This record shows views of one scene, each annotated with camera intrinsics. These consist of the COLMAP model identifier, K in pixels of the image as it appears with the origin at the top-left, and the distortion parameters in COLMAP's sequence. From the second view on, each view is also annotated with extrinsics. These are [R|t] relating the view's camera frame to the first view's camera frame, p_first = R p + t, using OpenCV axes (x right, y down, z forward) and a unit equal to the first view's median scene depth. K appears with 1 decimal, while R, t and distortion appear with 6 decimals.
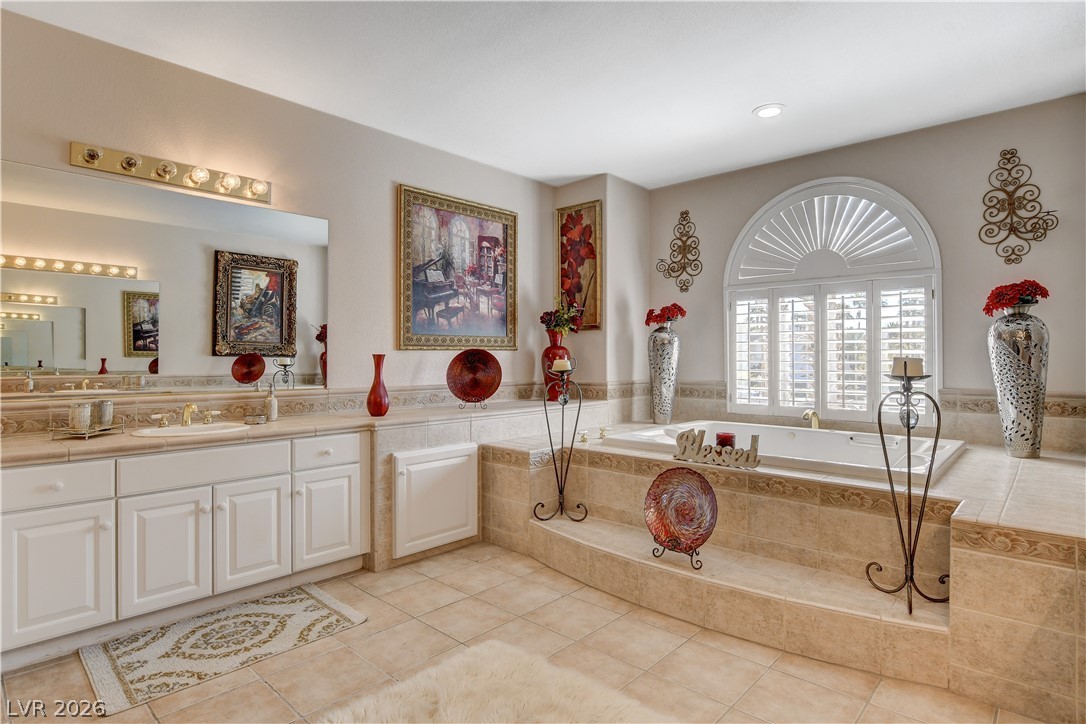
lens RADIAL K [[560.2, 0, 545.1], [0, 560.2, 359.3], [0, 0, 1]] dist [-0.022102, 0.006920]
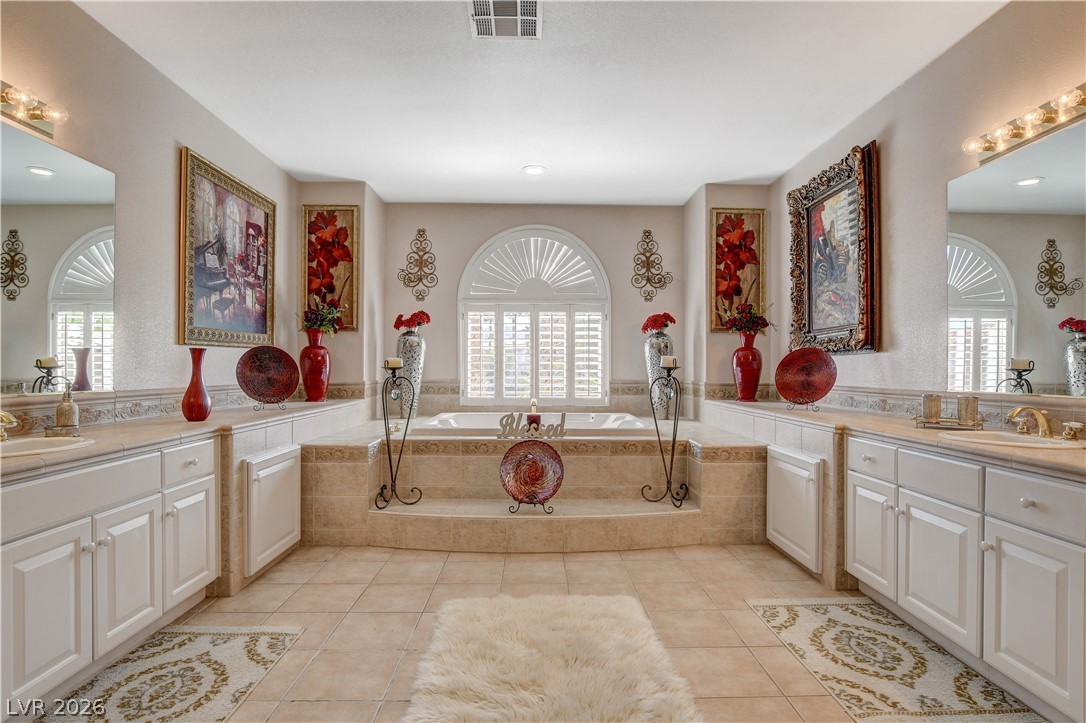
lens RADIAL K [[546.1, 0, 536.7], [0, 546.1, 372.7], [0, 0, 1]] dist [-0.016480, 0.002794]
pose [[0.737282, -0.006256, 0.675557, -0.562590], [-0.000155, 0.999956, 0.009429, 0.024055], [-0.675586, -0.007056, 0.737248, 0.053186]]
